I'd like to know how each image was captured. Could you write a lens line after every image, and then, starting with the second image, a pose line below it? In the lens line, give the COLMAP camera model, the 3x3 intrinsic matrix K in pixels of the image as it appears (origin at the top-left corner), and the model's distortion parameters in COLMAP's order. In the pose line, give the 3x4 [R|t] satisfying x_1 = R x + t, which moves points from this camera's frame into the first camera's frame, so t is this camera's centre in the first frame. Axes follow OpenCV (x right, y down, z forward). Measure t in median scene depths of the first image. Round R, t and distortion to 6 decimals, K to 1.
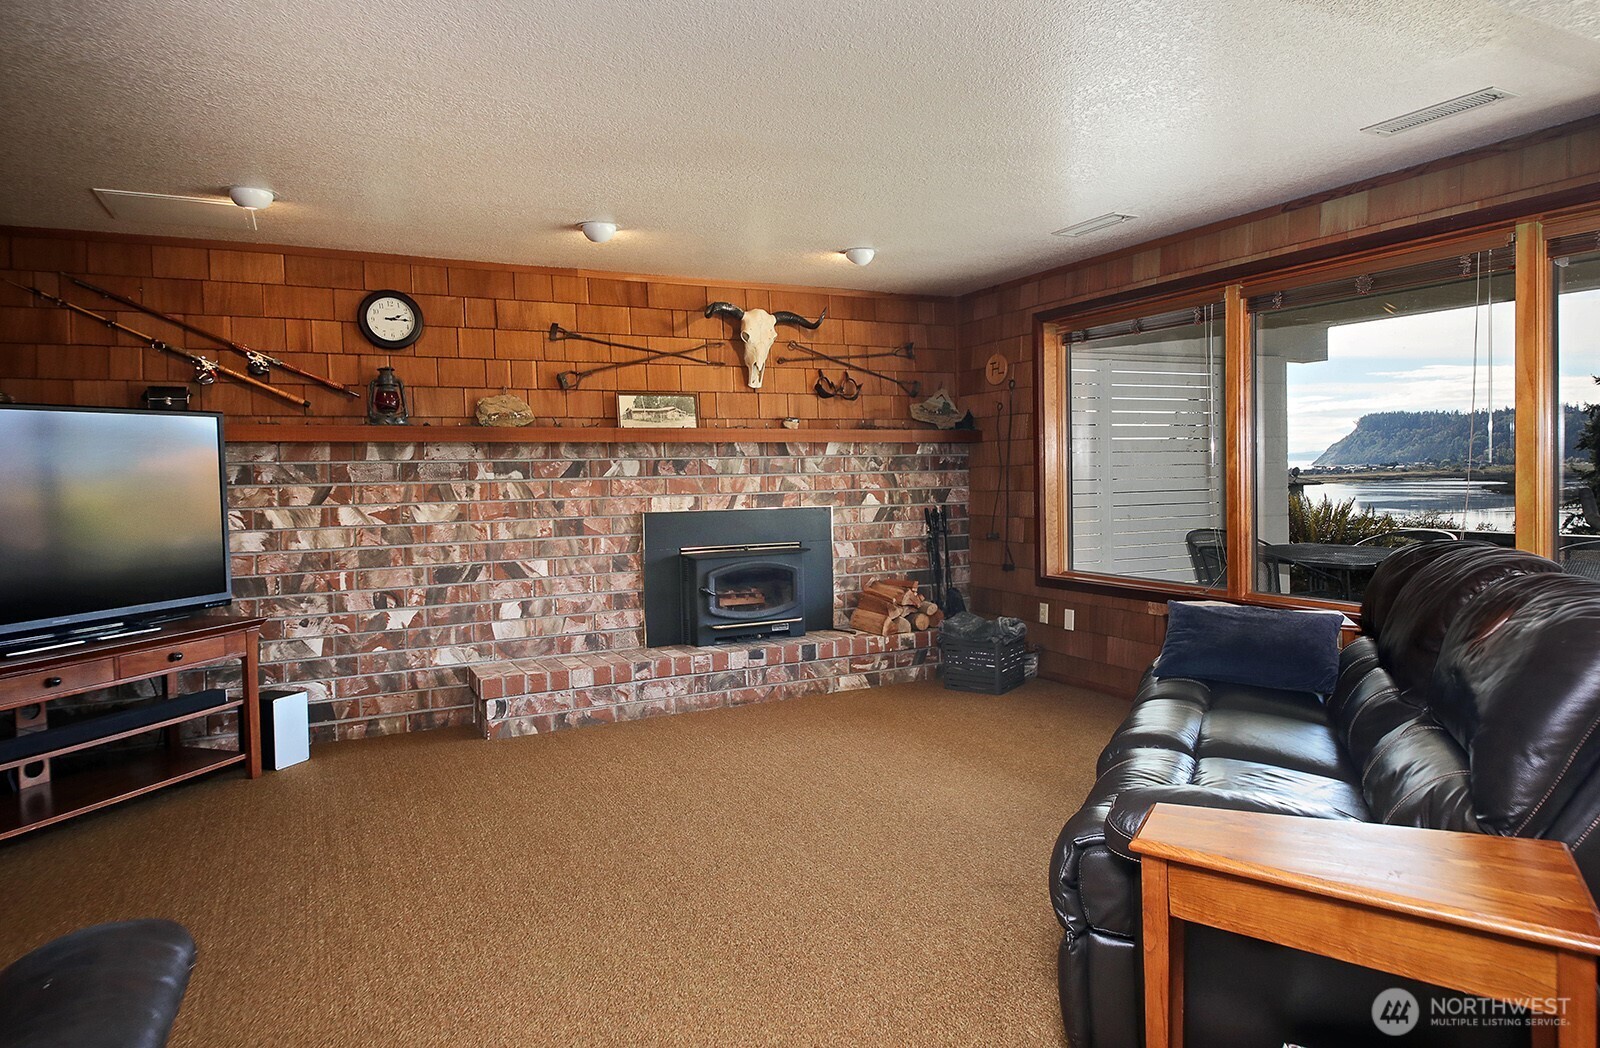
lens RADIAL K [[1011.1, 0, 807.1], [0, 1011.1, 513.0], [0, 0, 1]] dist [0.016398, -0.007400]
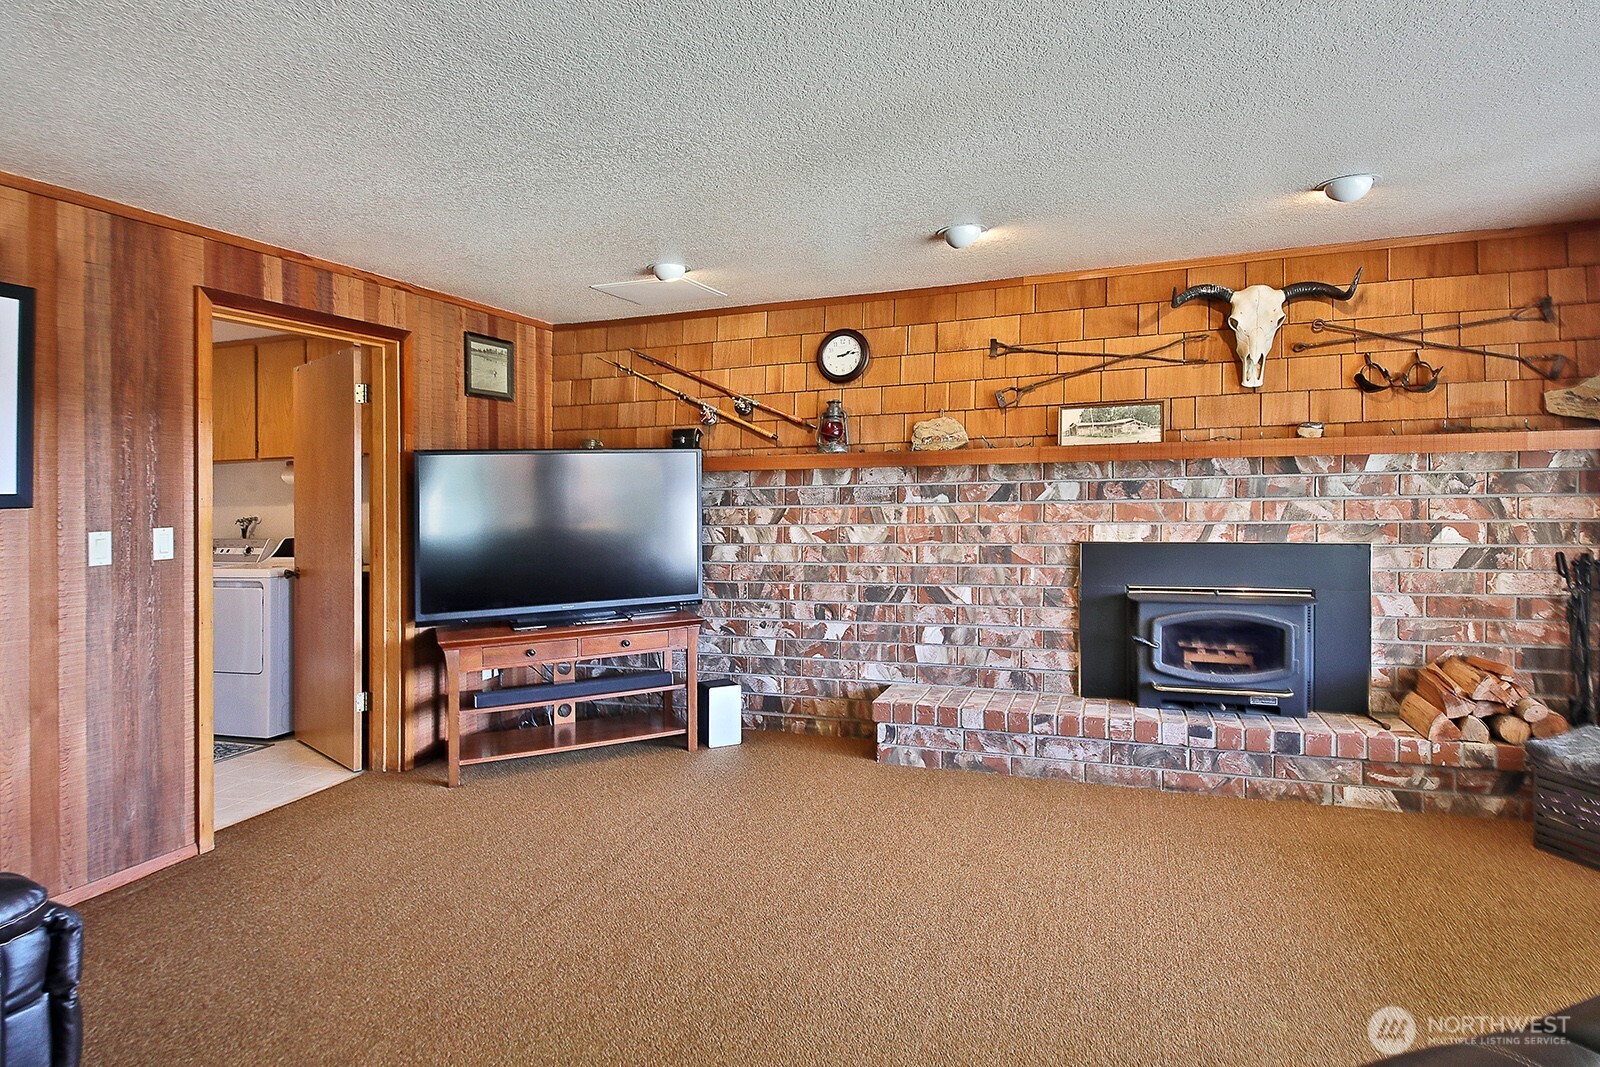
lens RADIAL K [[892.8, 0, 742.4], [0, 892.8, 502.1], [0, 0, 1]] dist [0.000363, -0.010039]
pose [[0.649368, 0.014524, -0.760336, 0.243480], [-0.022511, 0.999747, -0.000129, -0.029105], [0.760141, 0.017200, 0.649530, 0.284702]]
